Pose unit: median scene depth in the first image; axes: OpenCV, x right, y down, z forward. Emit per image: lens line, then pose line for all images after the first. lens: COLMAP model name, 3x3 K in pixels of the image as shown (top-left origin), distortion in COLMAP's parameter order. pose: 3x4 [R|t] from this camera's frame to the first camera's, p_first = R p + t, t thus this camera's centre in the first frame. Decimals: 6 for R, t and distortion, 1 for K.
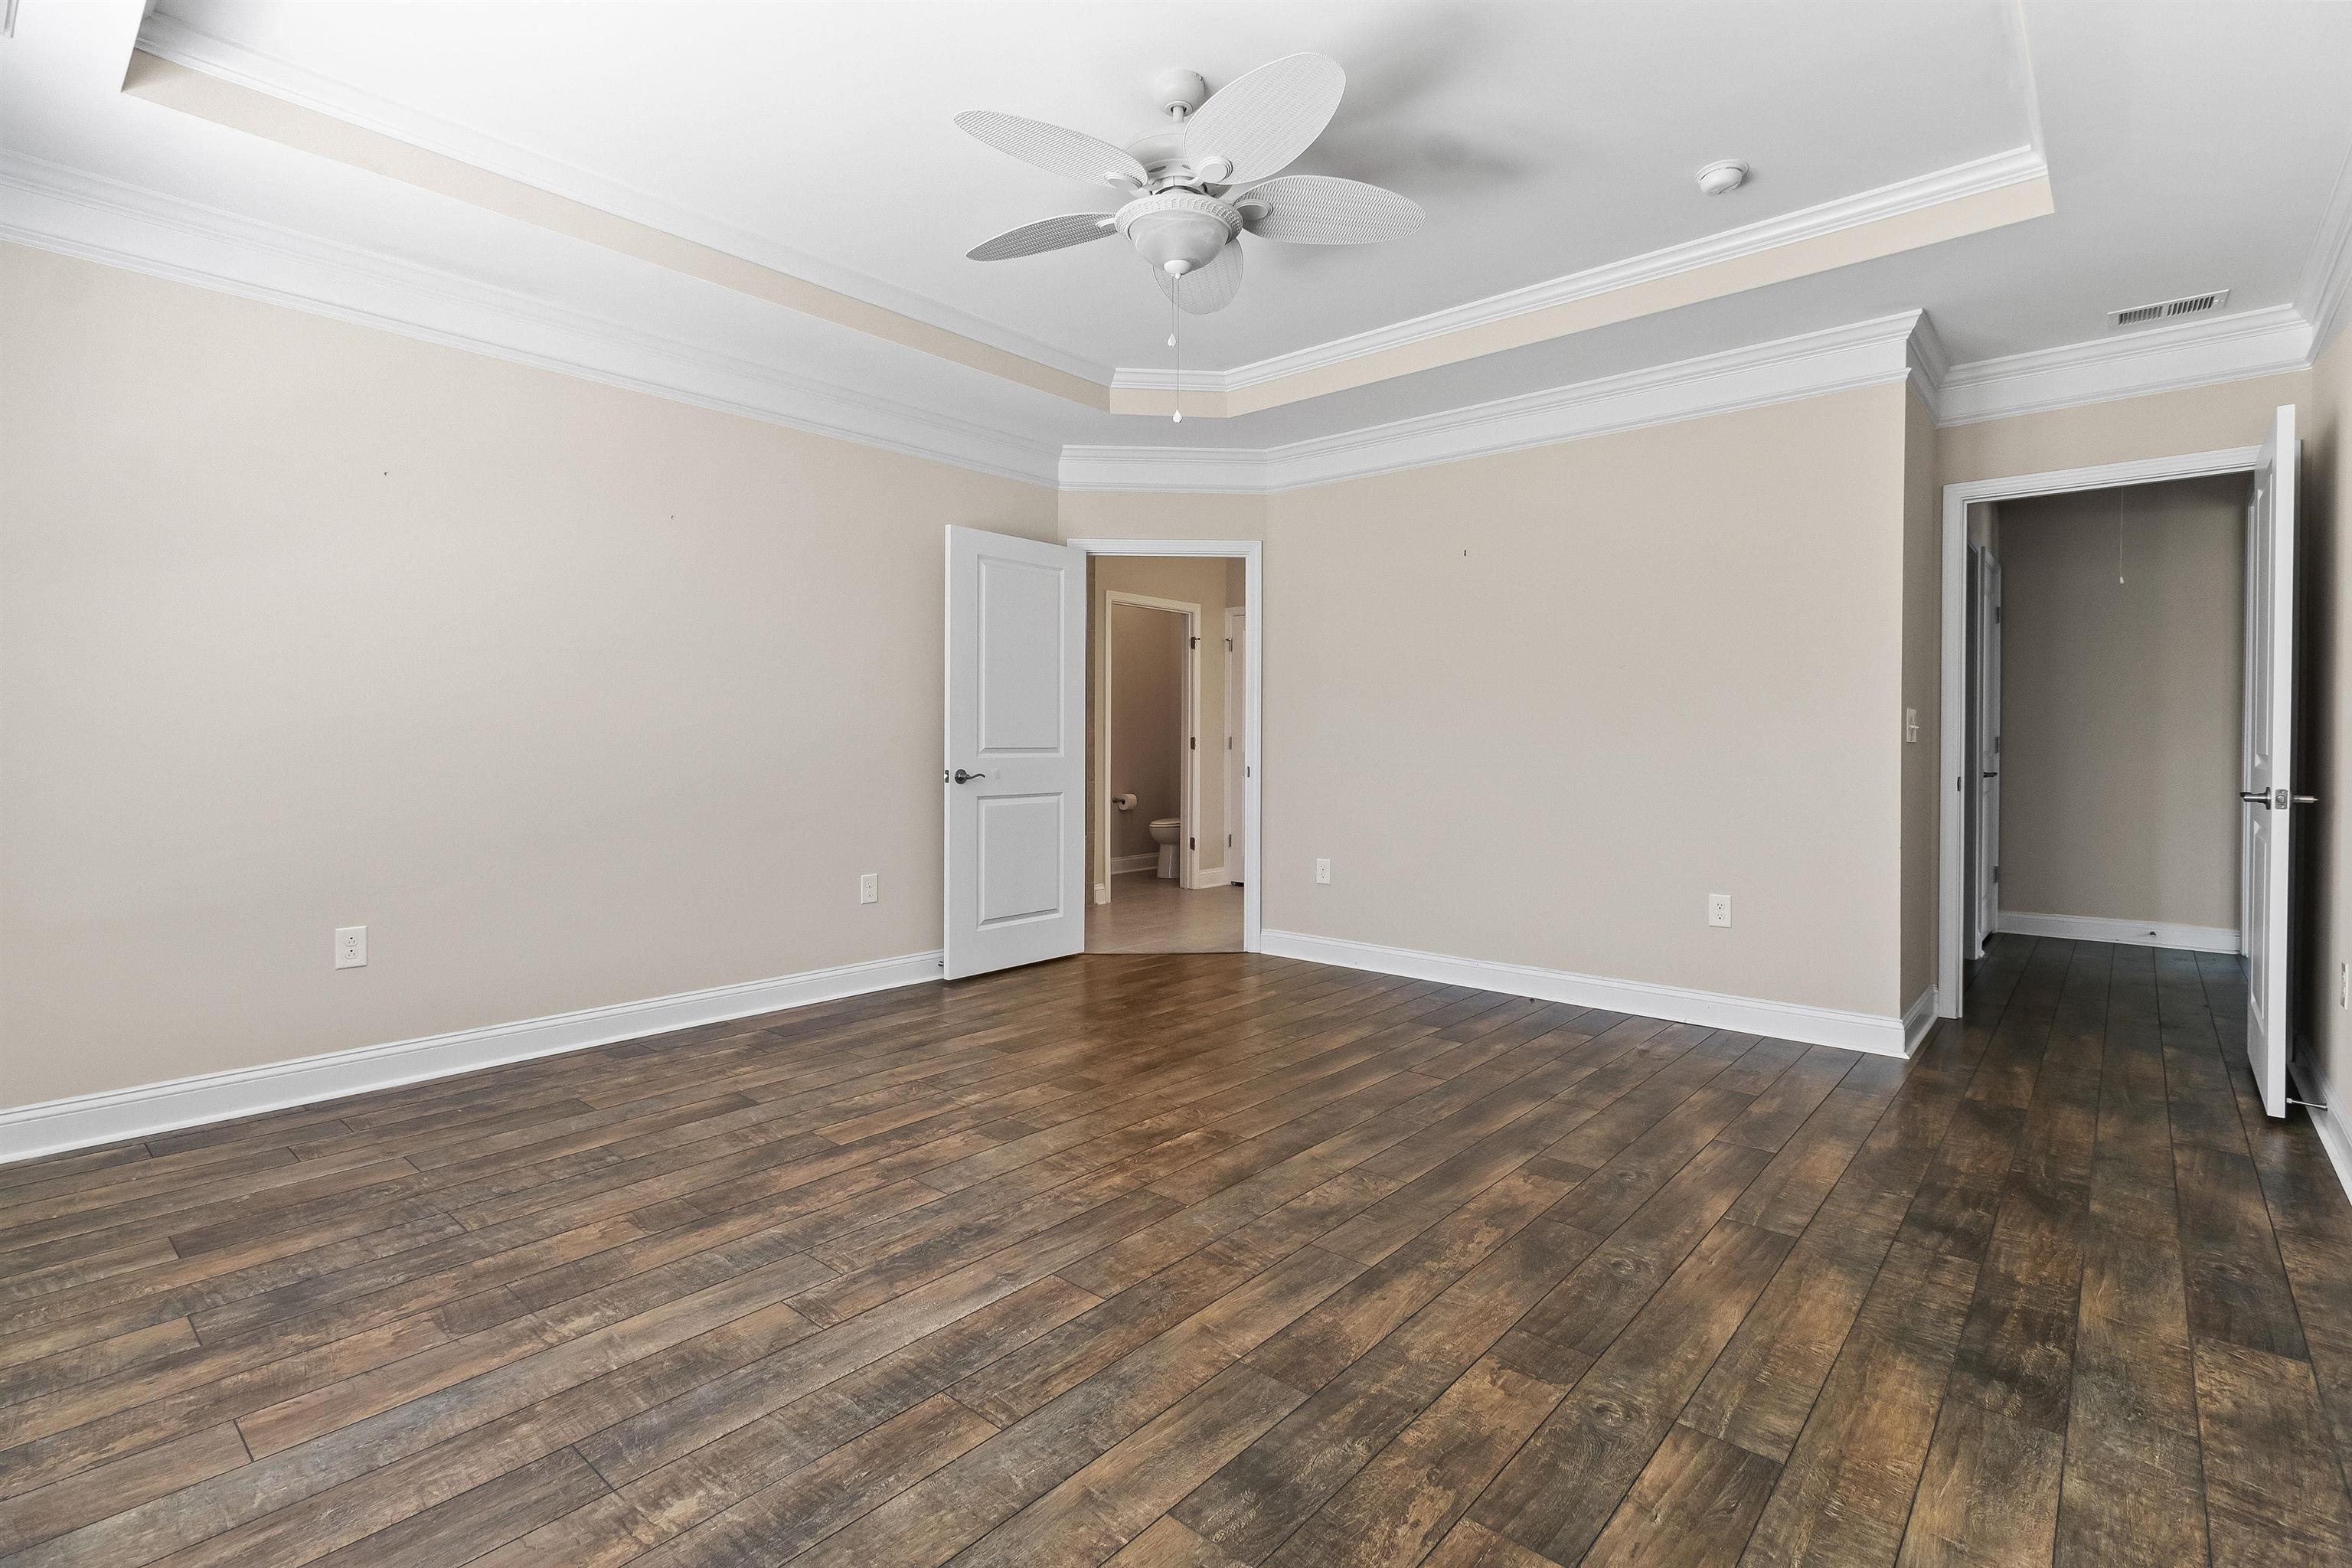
lens RADIAL K [[1084.7, 0, 1175.6], [0, 1084.7, 748.1], [0, 0, 1]] dist [-0.001186, 0.000291]
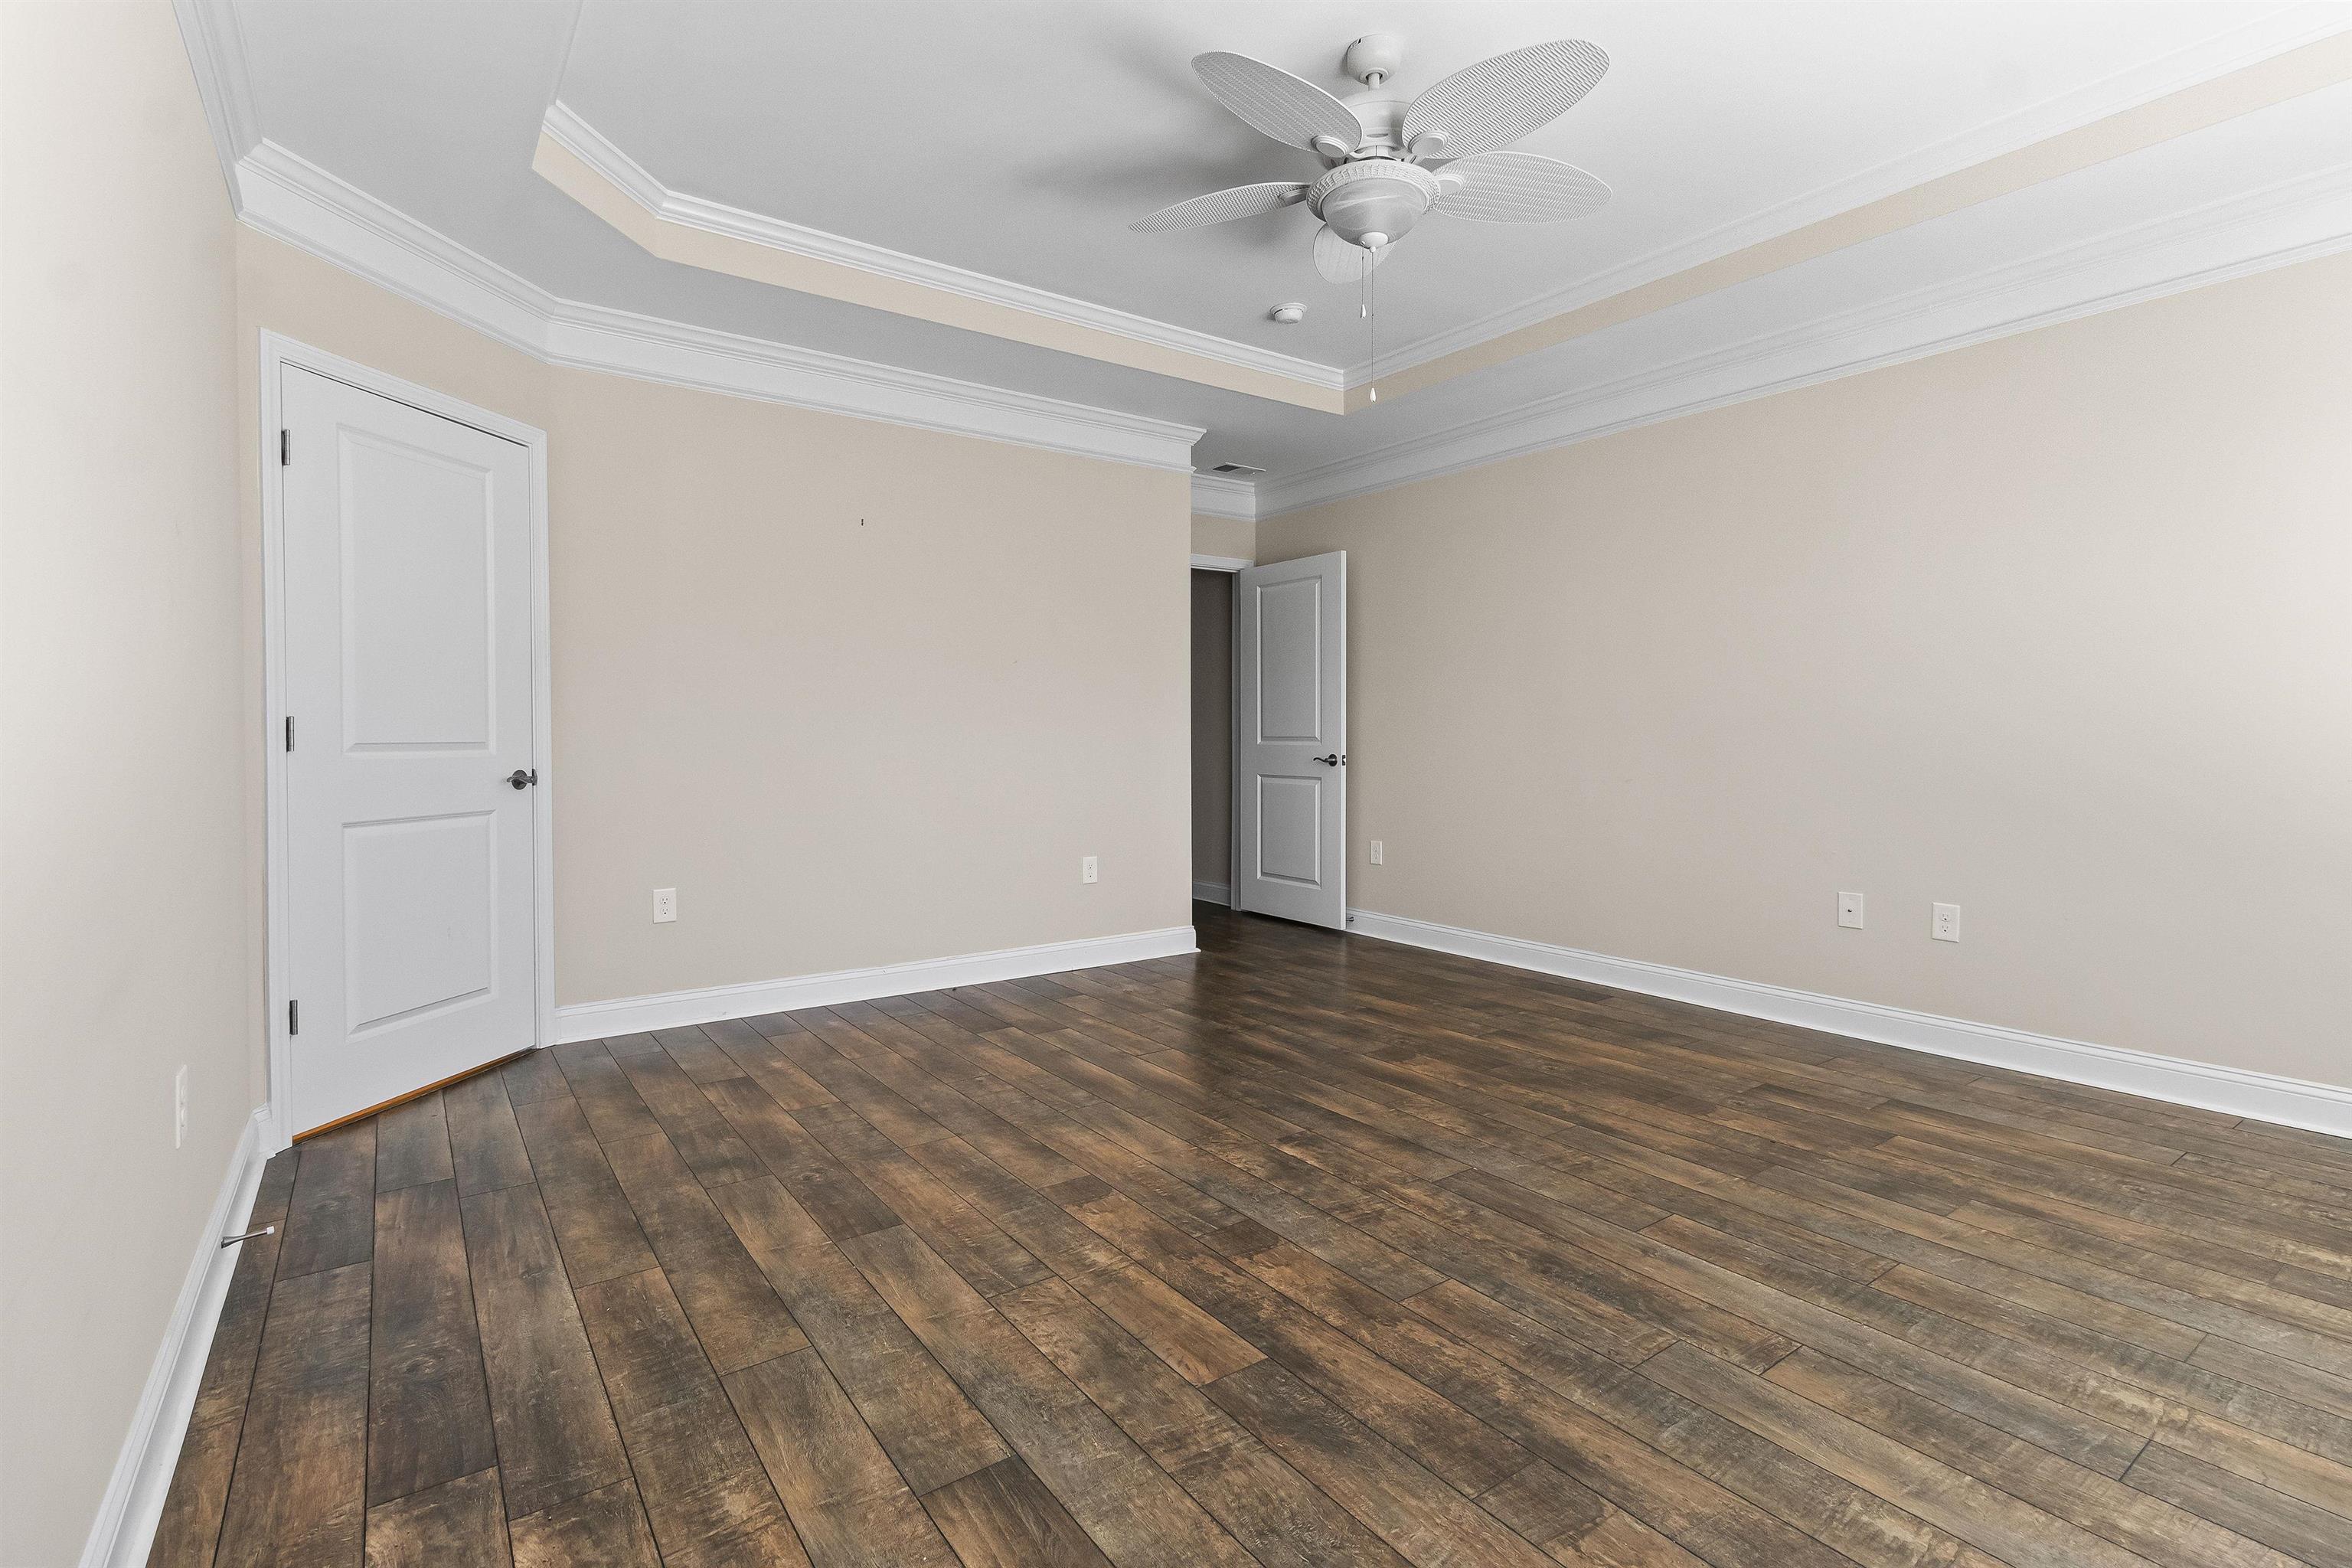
lens RADIAL K [[1086.0, 0, 1206.9], [0, 1086.0, 737.1], [0, 0, 1]] dist [0.000145, -0.000127]
pose [[0.226087, -0.007680, 0.974077, -1.040925], [0.008405, 0.999947, 0.005933, -0.003959], [-0.974071, 0.006846, 0.226139, 0.984976]]
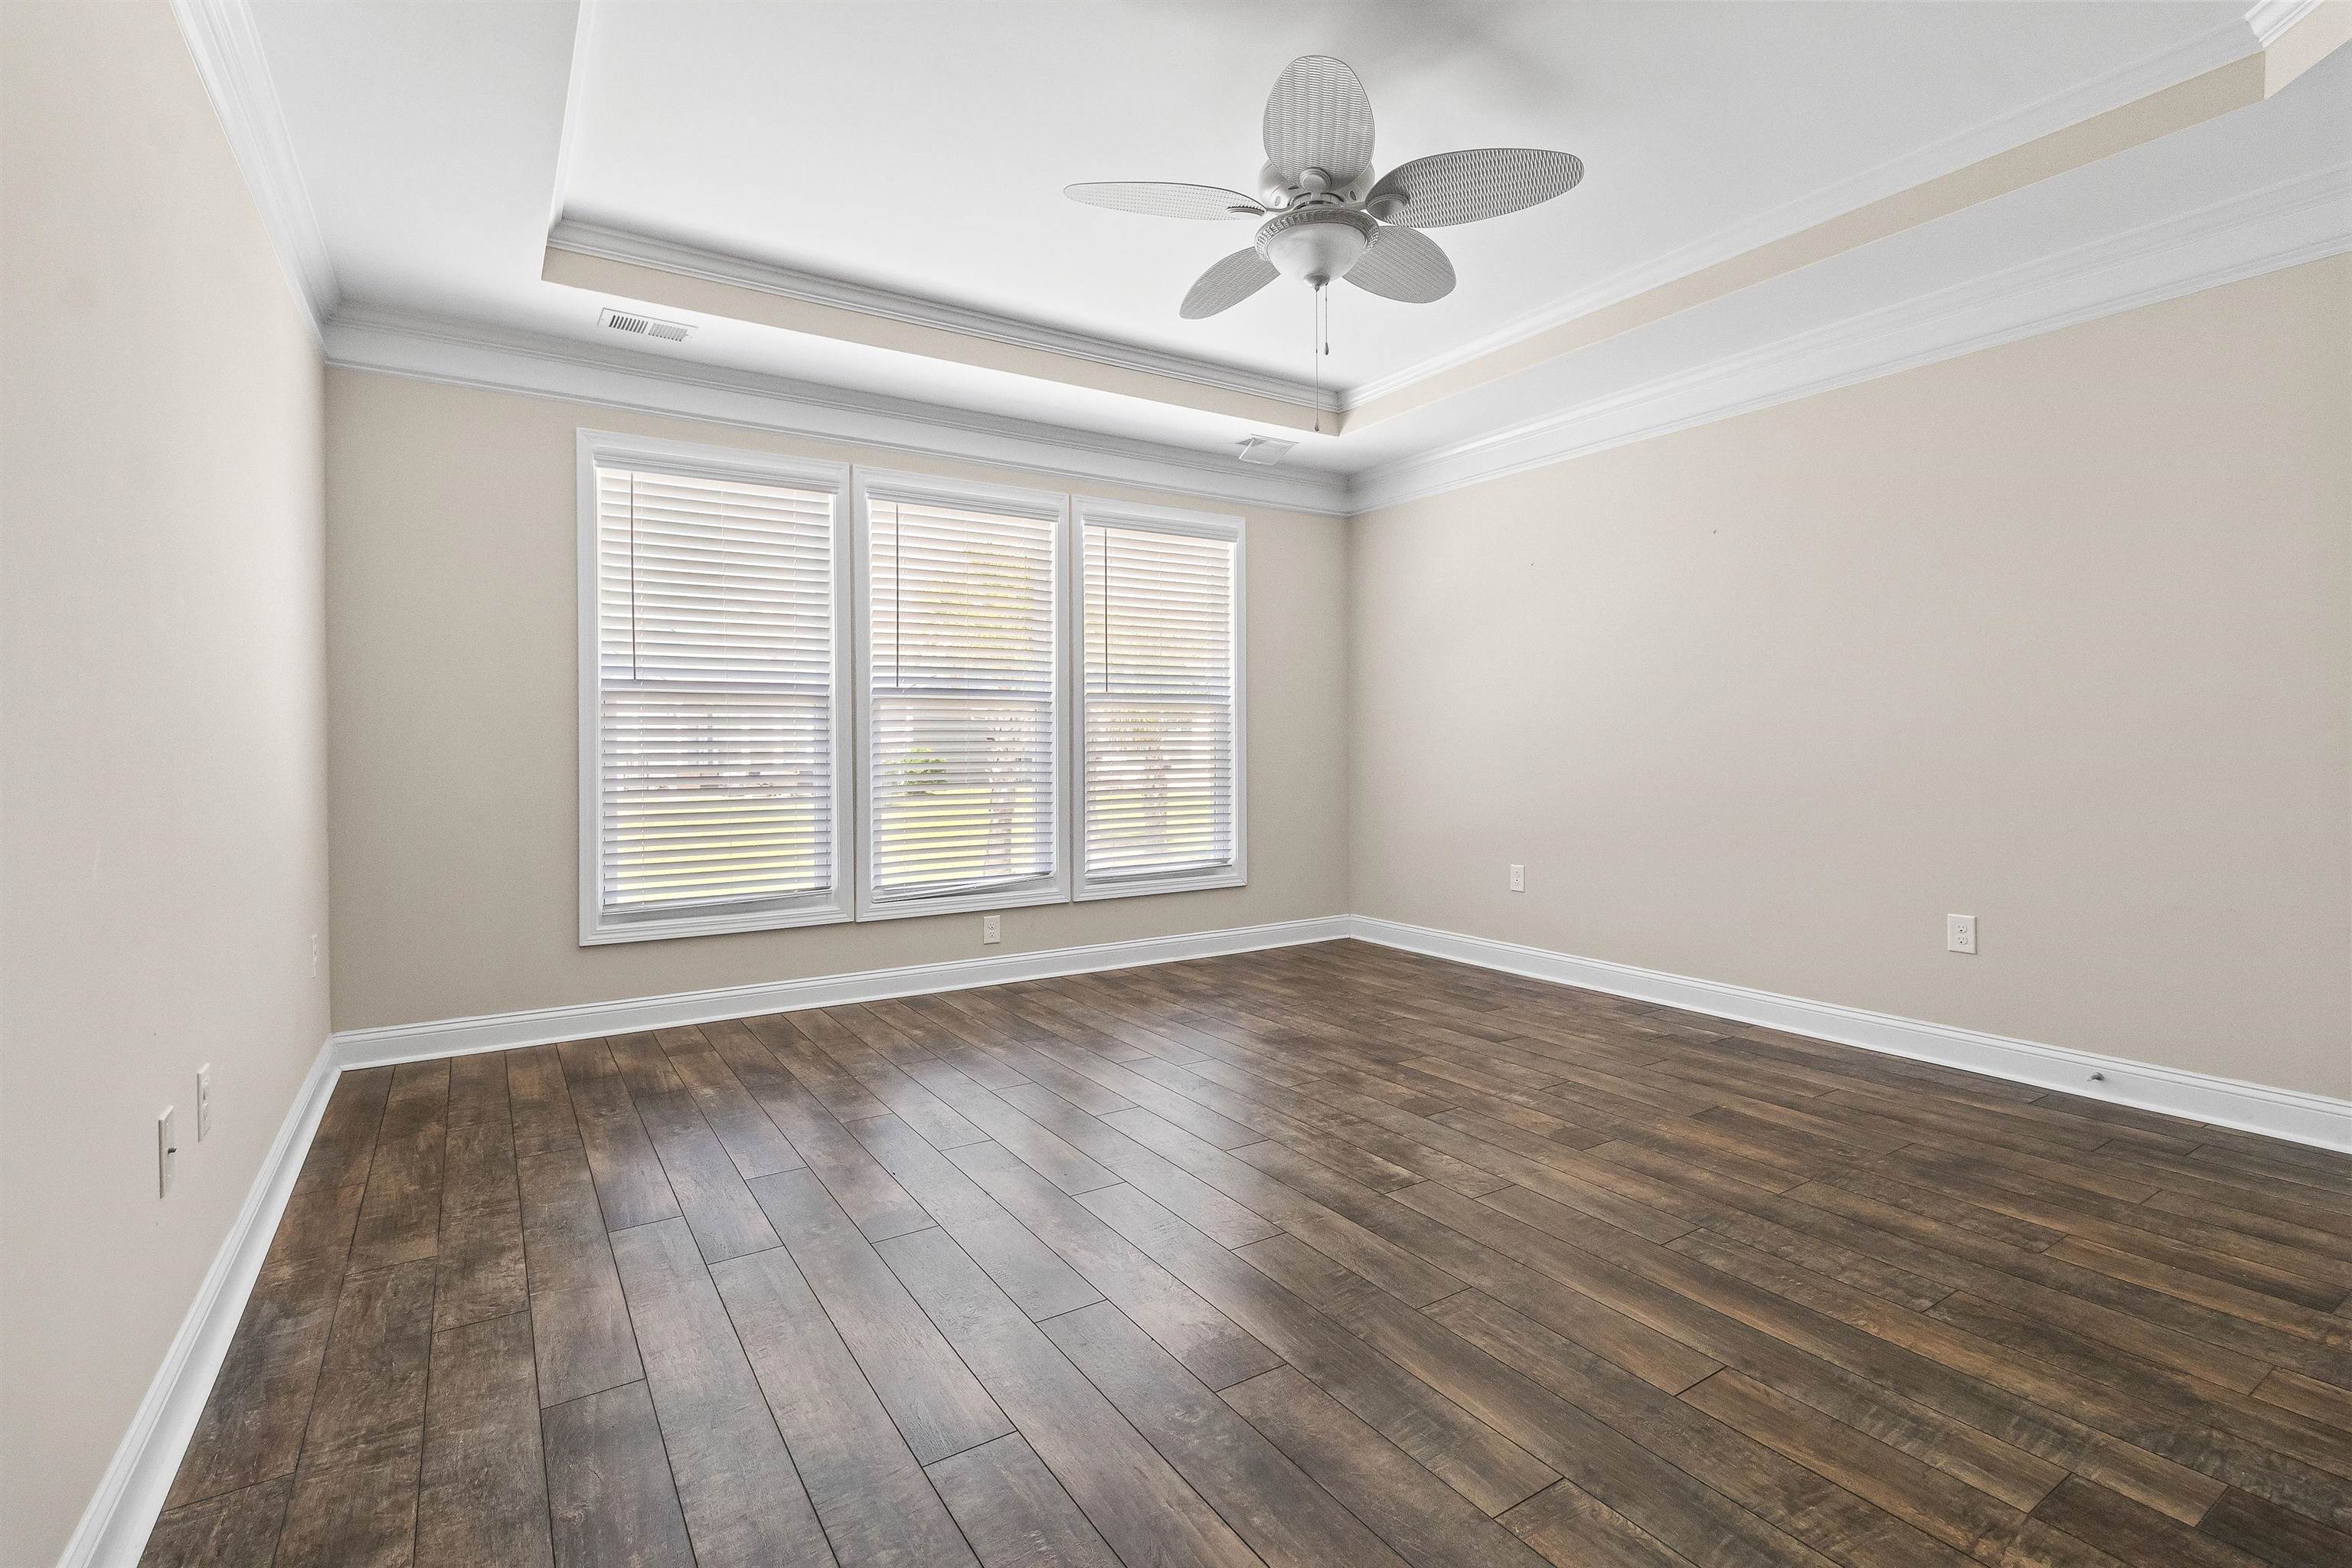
lens RADIAL K [[1126.4, 0, 1192.2], [0, 1126.4, 785.9], [0, 0, 1]] dist [0.001794, 0.000021]
pose [[-0.277964, 0.032941, -0.960027, 1.103842], [-0.002048, 0.999389, 0.034884, 0.001913], [0.960589, 0.011663, -0.277727, 1.255114]]
